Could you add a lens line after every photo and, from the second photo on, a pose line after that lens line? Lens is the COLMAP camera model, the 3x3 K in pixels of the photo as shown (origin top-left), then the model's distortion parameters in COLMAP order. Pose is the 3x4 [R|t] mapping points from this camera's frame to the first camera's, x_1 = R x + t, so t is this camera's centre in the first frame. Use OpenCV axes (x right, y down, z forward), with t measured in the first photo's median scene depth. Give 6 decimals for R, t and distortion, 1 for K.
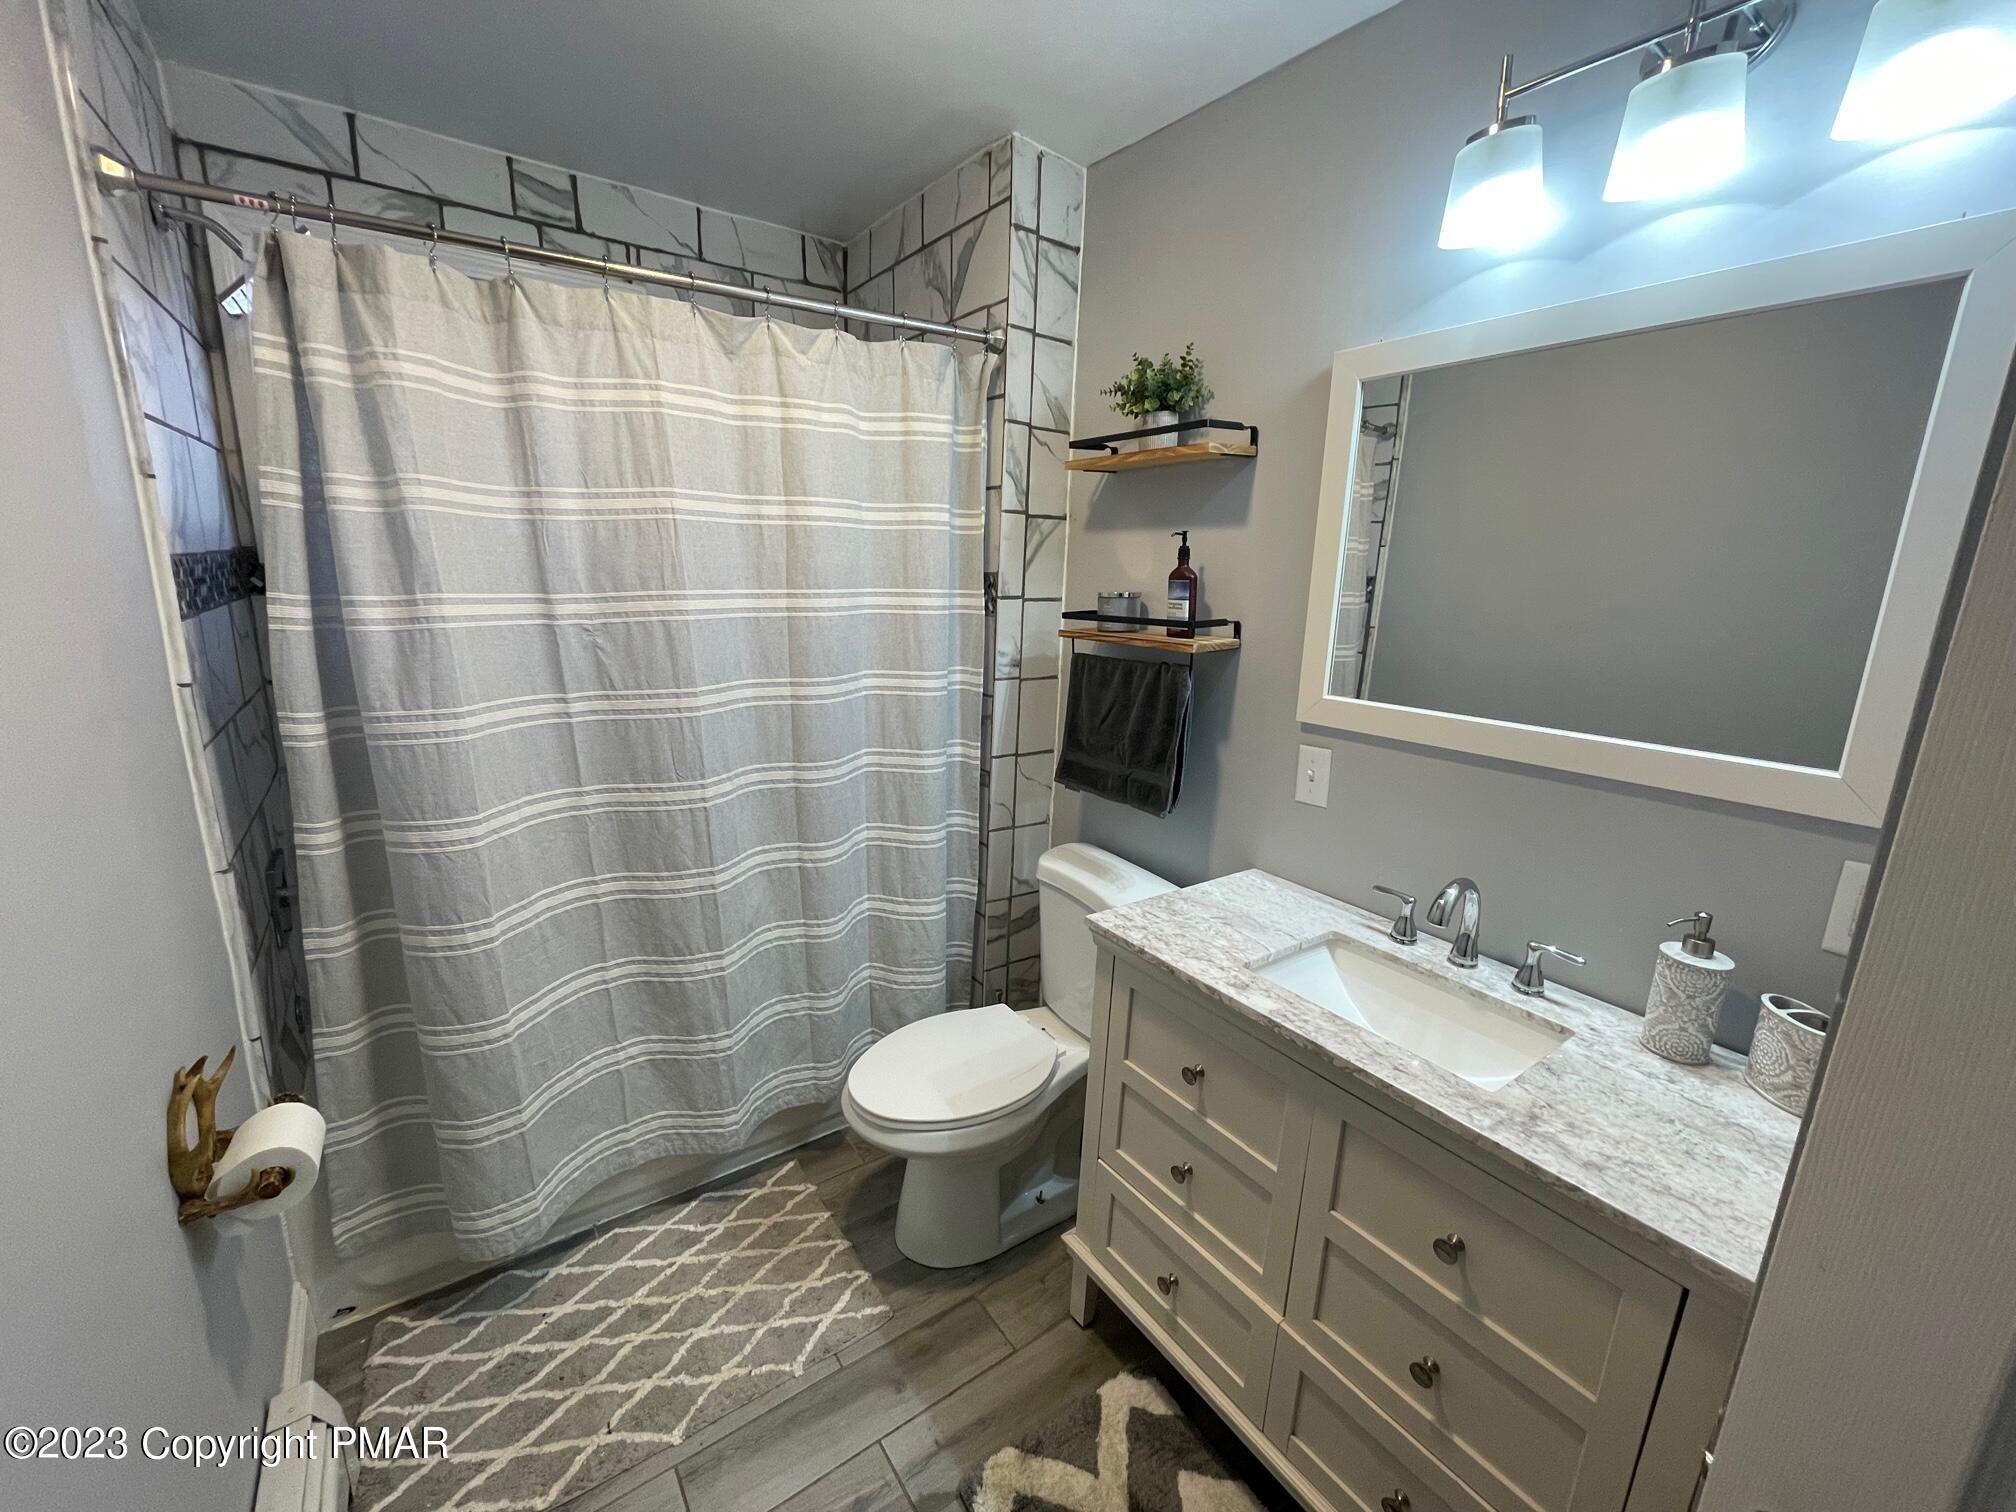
lens RADIAL K [[808.0, 0, 1002.9], [0, 808.0, 752.6], [0, 0, 1]] dist [-0.002661, 0.000820]
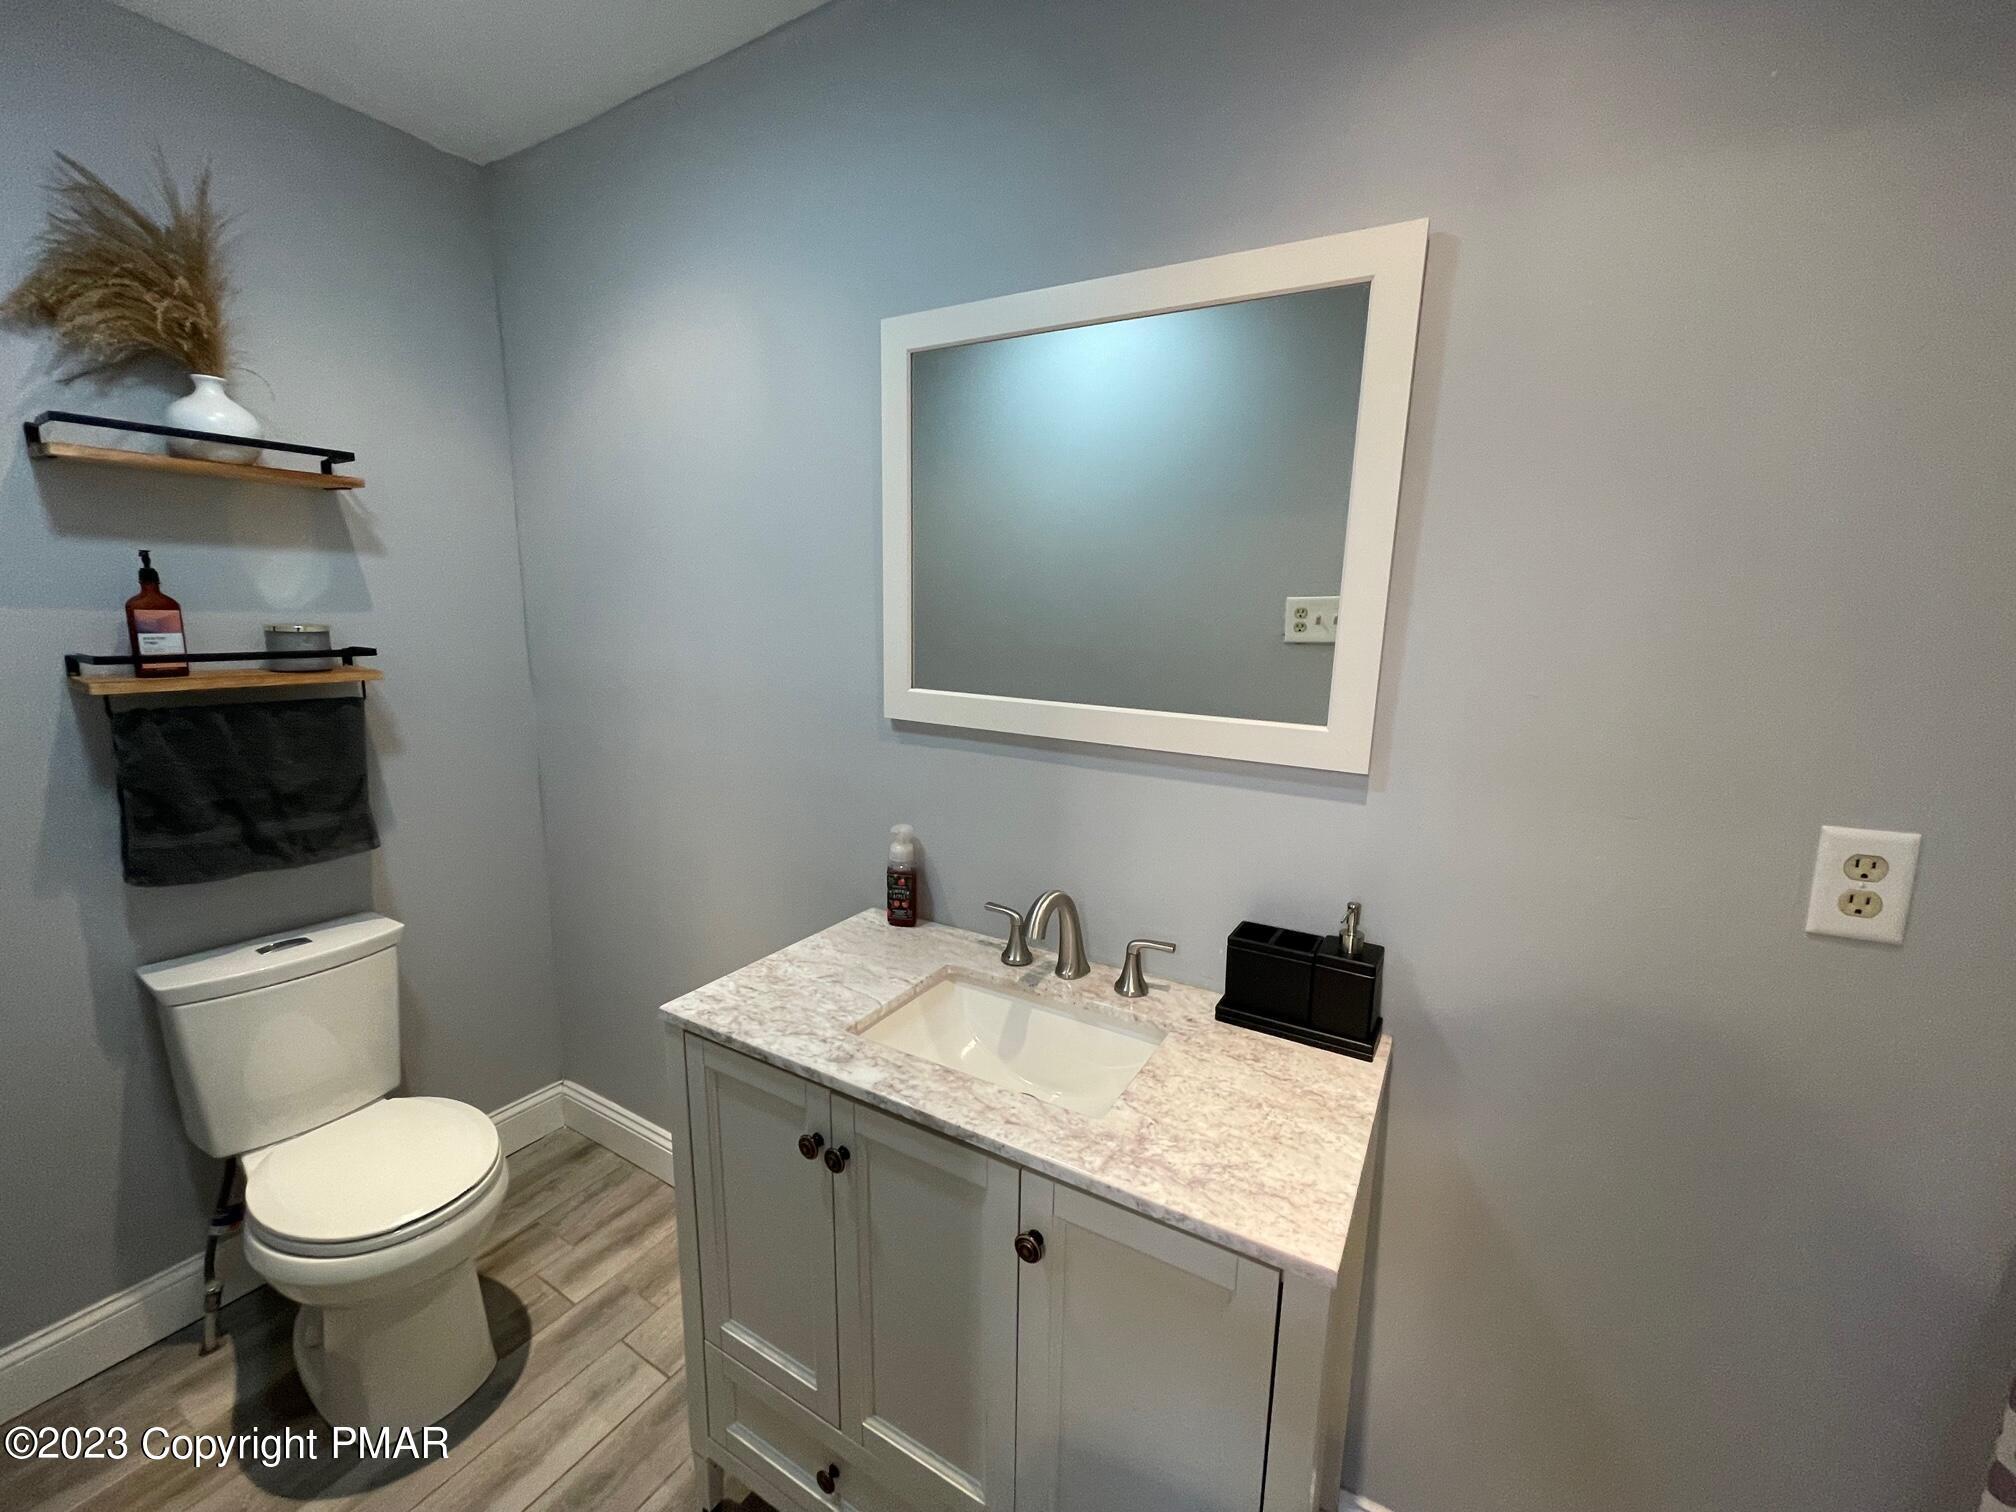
lens RADIAL K [[808.0, 0, 1012.2], [0, 808.0, 754.2], [0, 0, 1]] dist [-0.002661, 0.000820]
pose [[0.910246, -0.099814, 0.401857, 0.183674], [0.116412, 0.993055, -0.017028, 0.010541], [-0.397366, 0.062280, 0.915544, 0.173801]]
